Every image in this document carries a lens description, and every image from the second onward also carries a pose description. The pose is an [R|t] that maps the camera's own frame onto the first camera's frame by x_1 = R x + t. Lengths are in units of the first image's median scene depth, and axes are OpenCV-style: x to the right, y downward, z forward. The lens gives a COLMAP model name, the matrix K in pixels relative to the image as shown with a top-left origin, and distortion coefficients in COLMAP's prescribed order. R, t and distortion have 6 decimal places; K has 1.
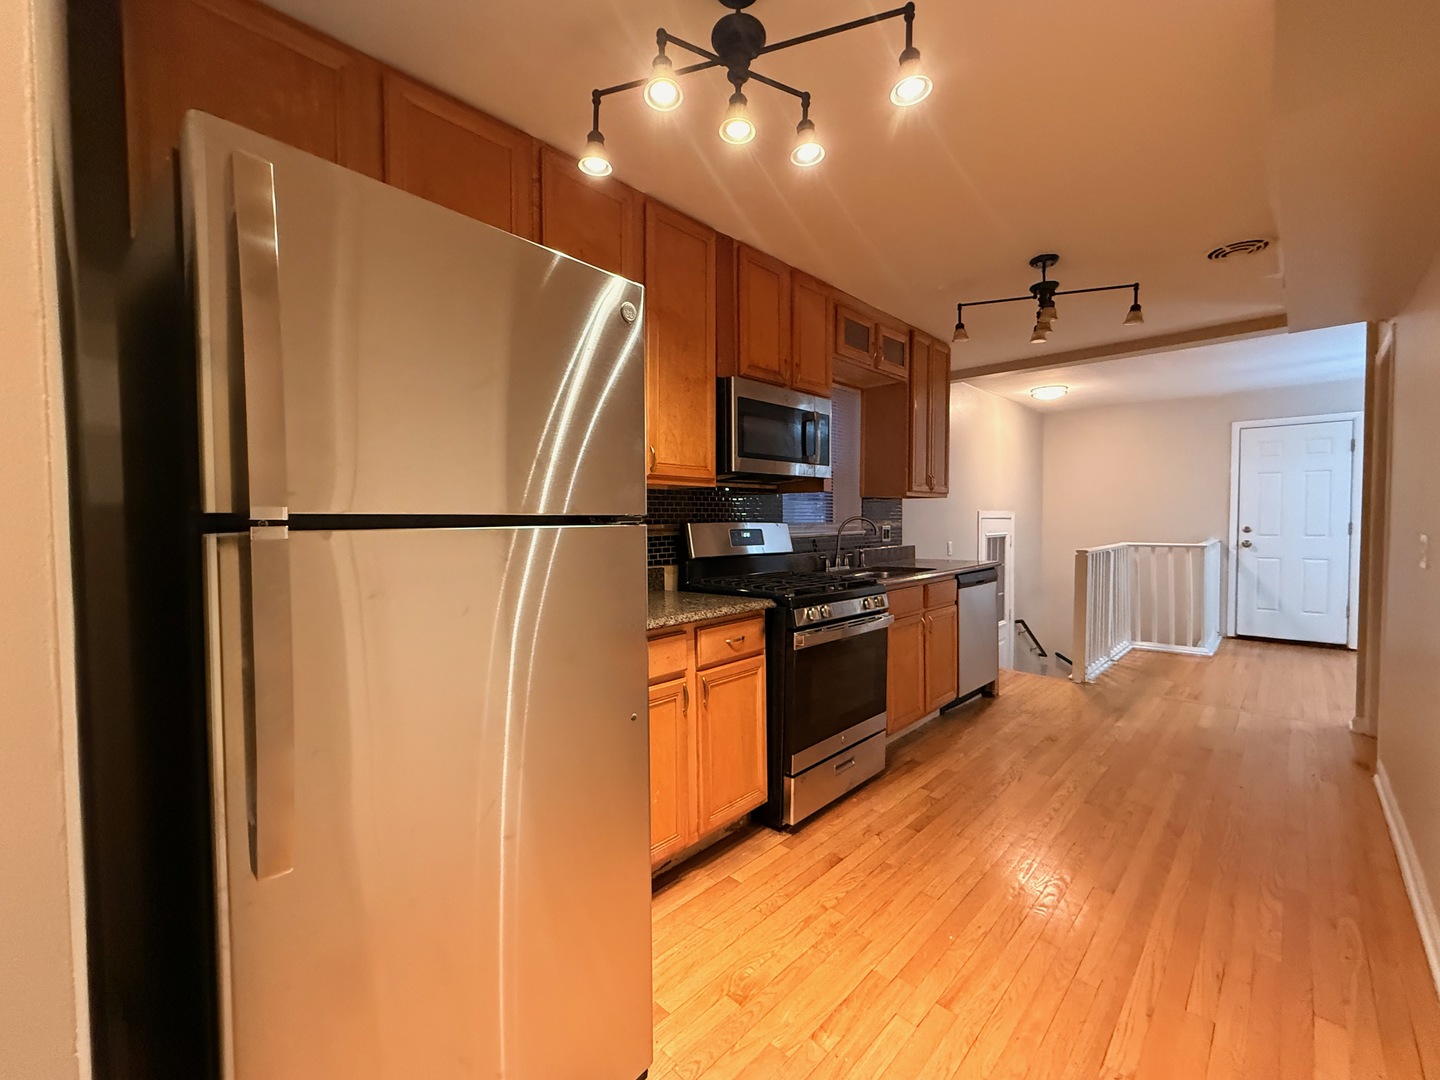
lens RADIAL K [[590.5, 0, 717.8], [0, 590.5, 538.9], [0, 0, 1]] dist [-0.000417, -0.000100]
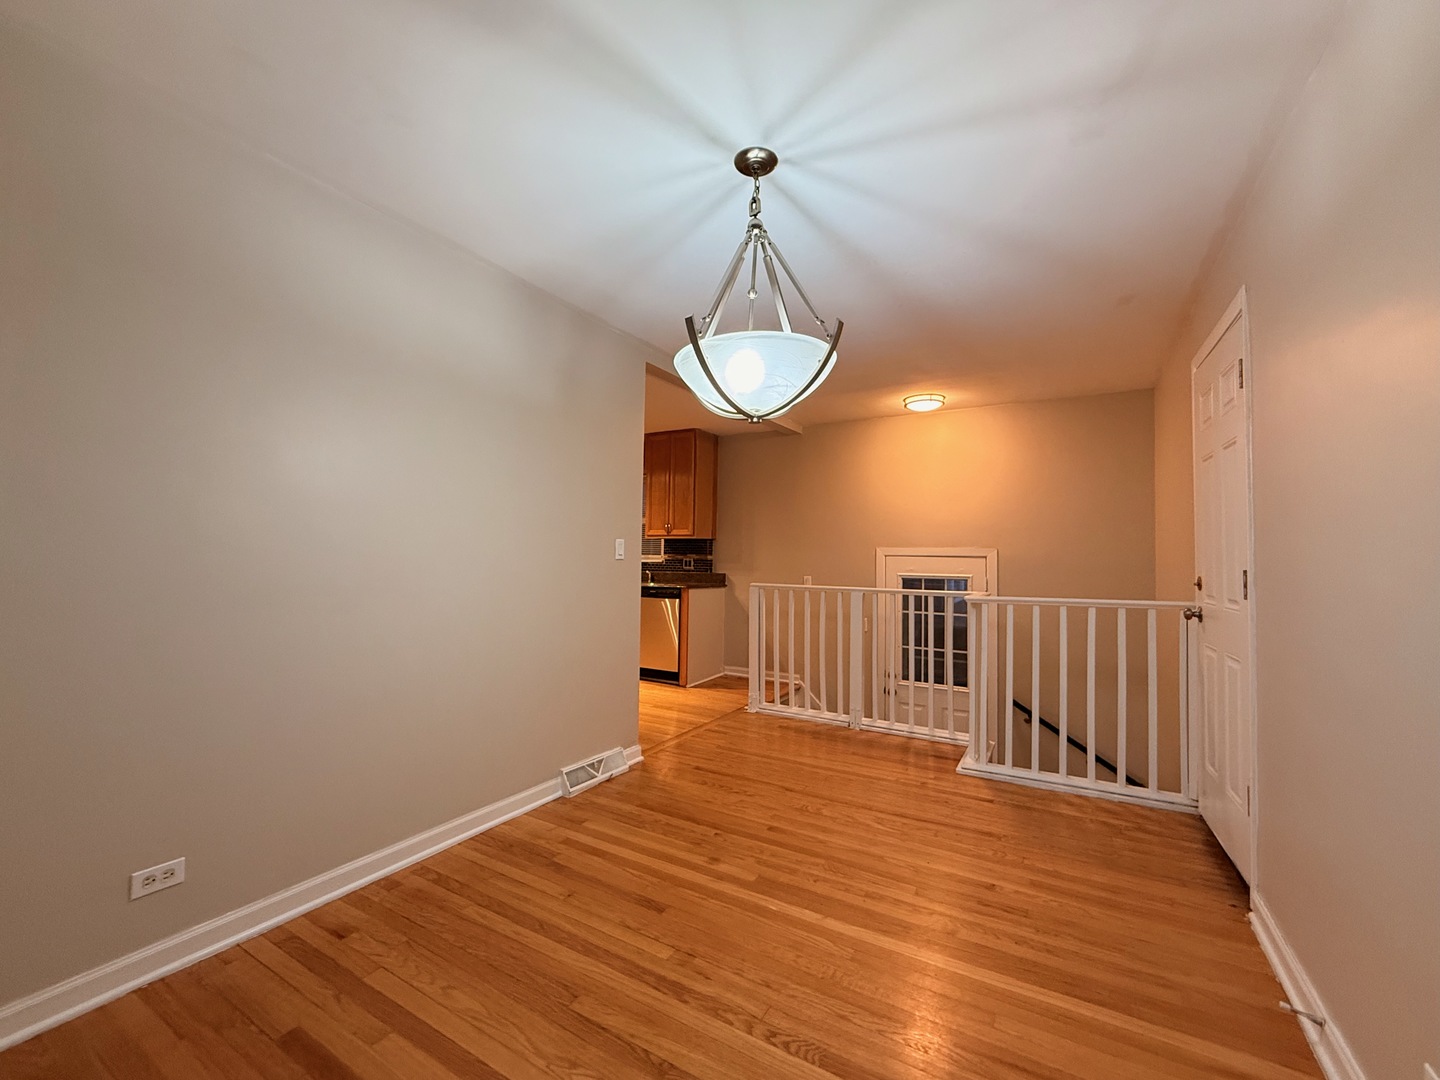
lens RADIAL K [[589.3, 0, 723.5], [0, 589.3, 537.4], [0, 0, 1]] dist [-0.000276, -0.000262]
pose [[0.245470, -0.024737, -0.969089, 1.311697], [-0.047772, 0.998151, -0.037580, -0.017013], [0.968226, 0.055520, 0.243834, 0.551986]]
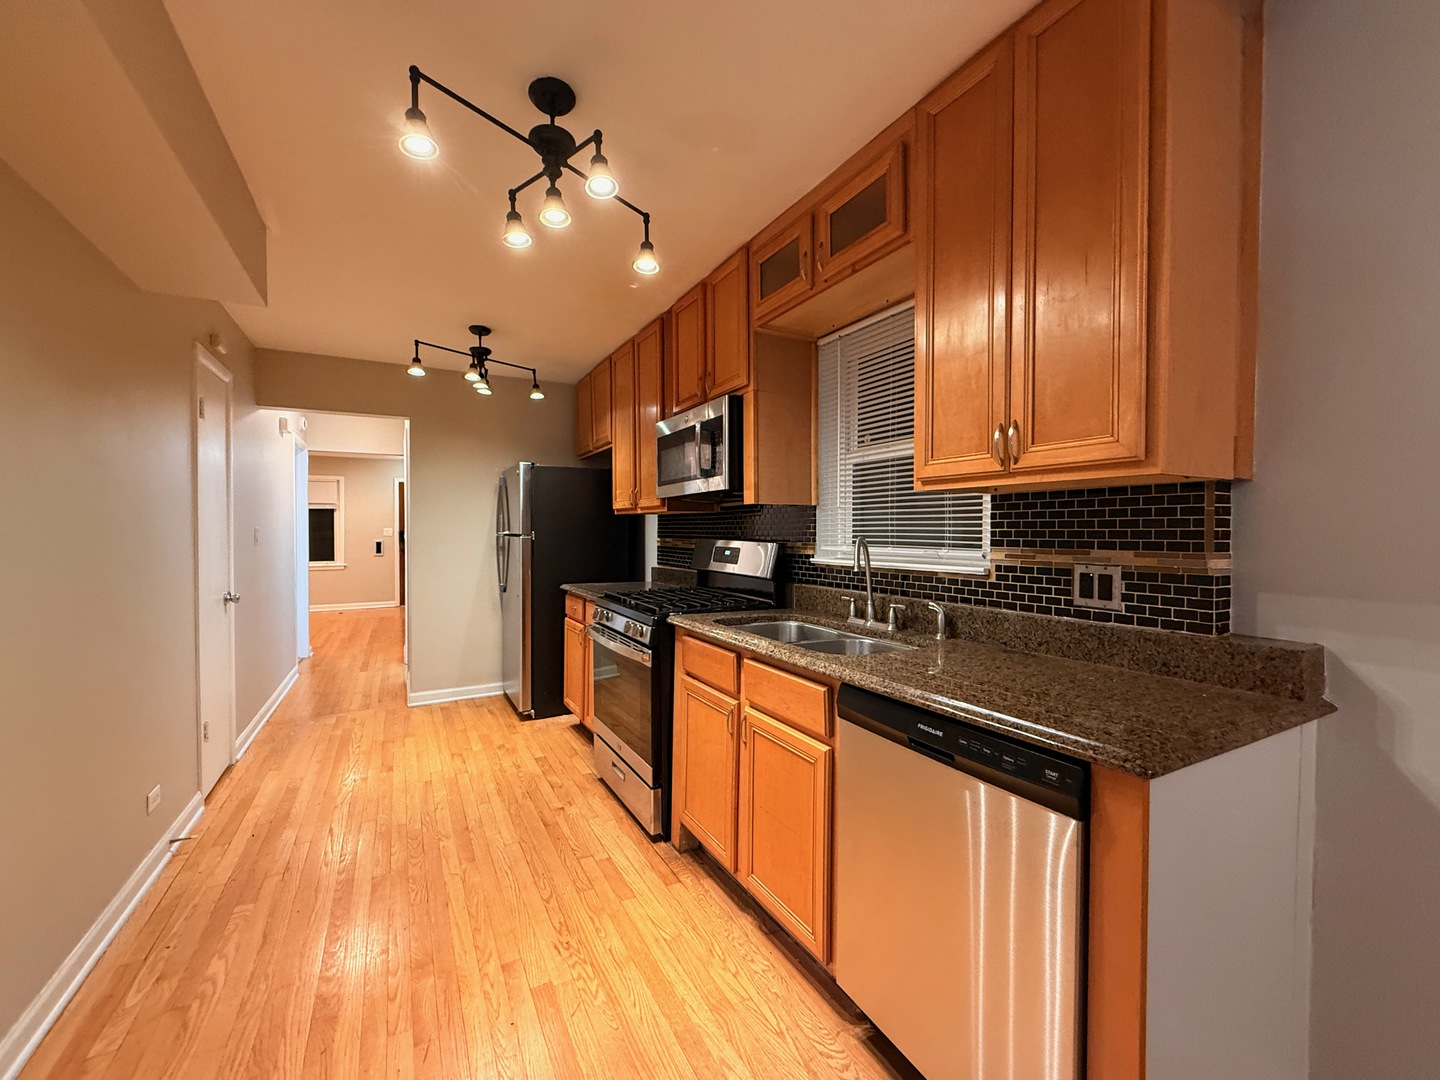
lens RADIAL K [[589.3, 0, 723.5], [0, 589.3, 537.4], [0, 0, 1]] dist [-0.000276, -0.000262]
pose [[-0.292687, 0.015636, -0.956081, 0.533247], [-0.032260, 0.999136, 0.026216, -0.031104], [0.955664, 0.038516, -0.291929, 0.673442]]
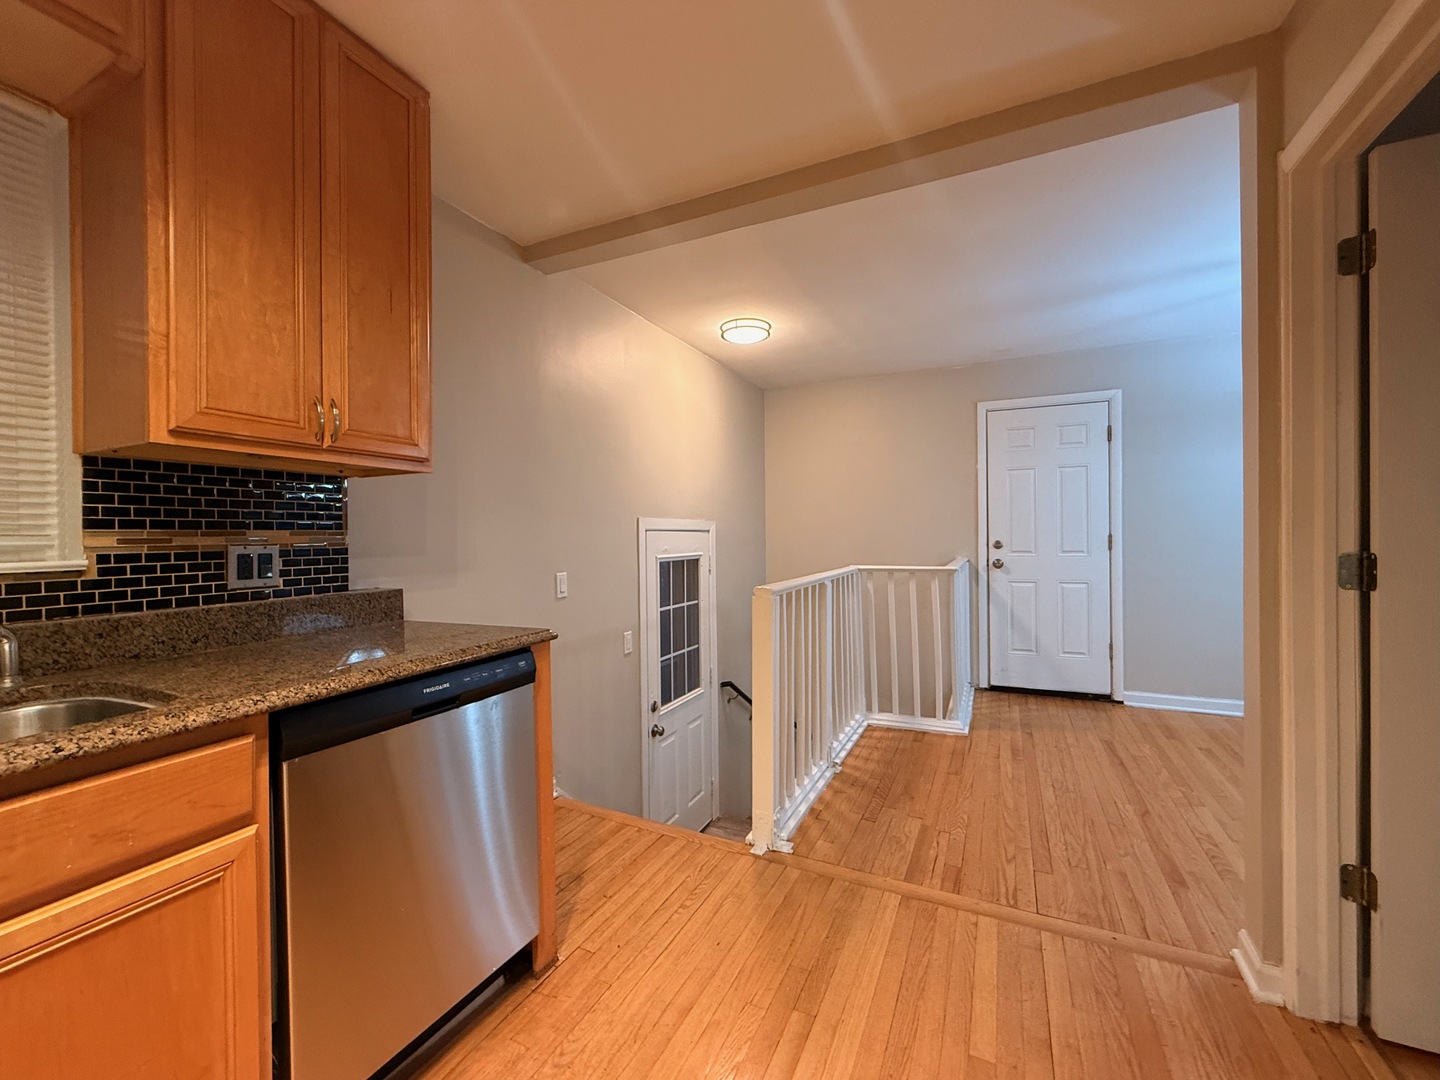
lens RADIAL K [[582.6, 0, 713.1], [0, 582.6, 538.9], [0, 0, 1]] dist [0.001054, 0.000002]
pose [[0.950024, -0.006250, 0.312116, 0.337738], [0.016009, 0.999459, -0.028715, -0.008099], [-0.311767, 0.032276, 0.949610, 0.429655]]
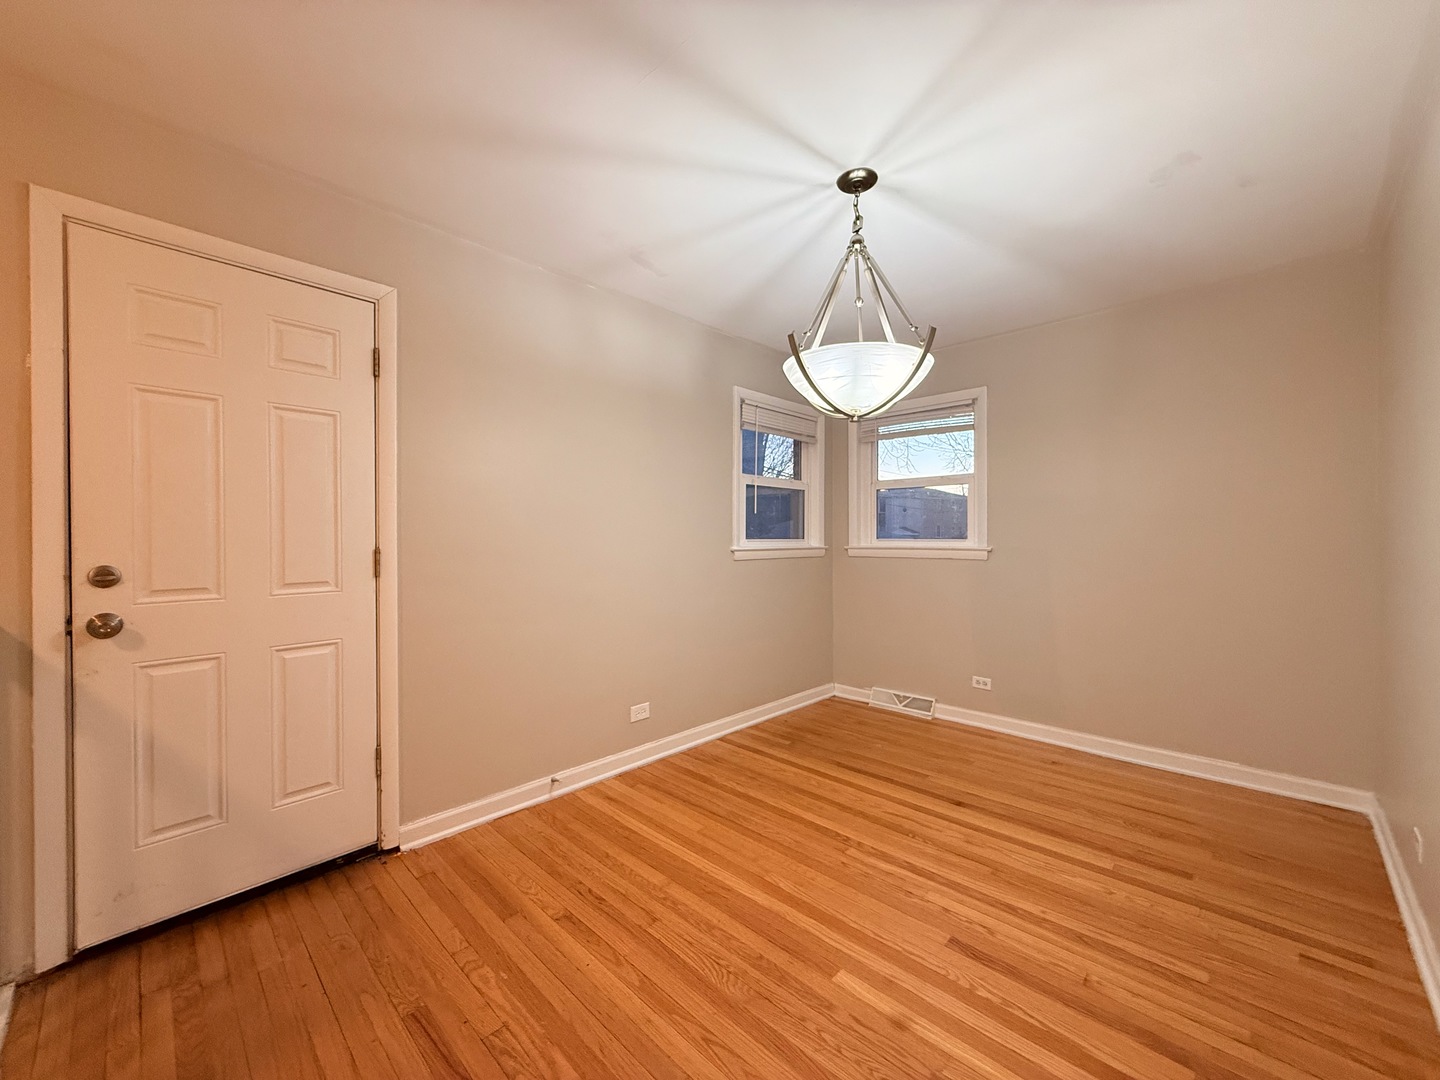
lens RADIAL K [[570.2, 0, 720.0], [0, 570.2, 540.0], [0, 0, 1]] dist [0.000953, 0.000231]
pose [[-0.004297, 0.001745, 0.999989, 0.646325], [0.037376, 0.999300, -0.001583, -0.023015], [-0.999292, 0.037369, -0.004359, 0.733969]]
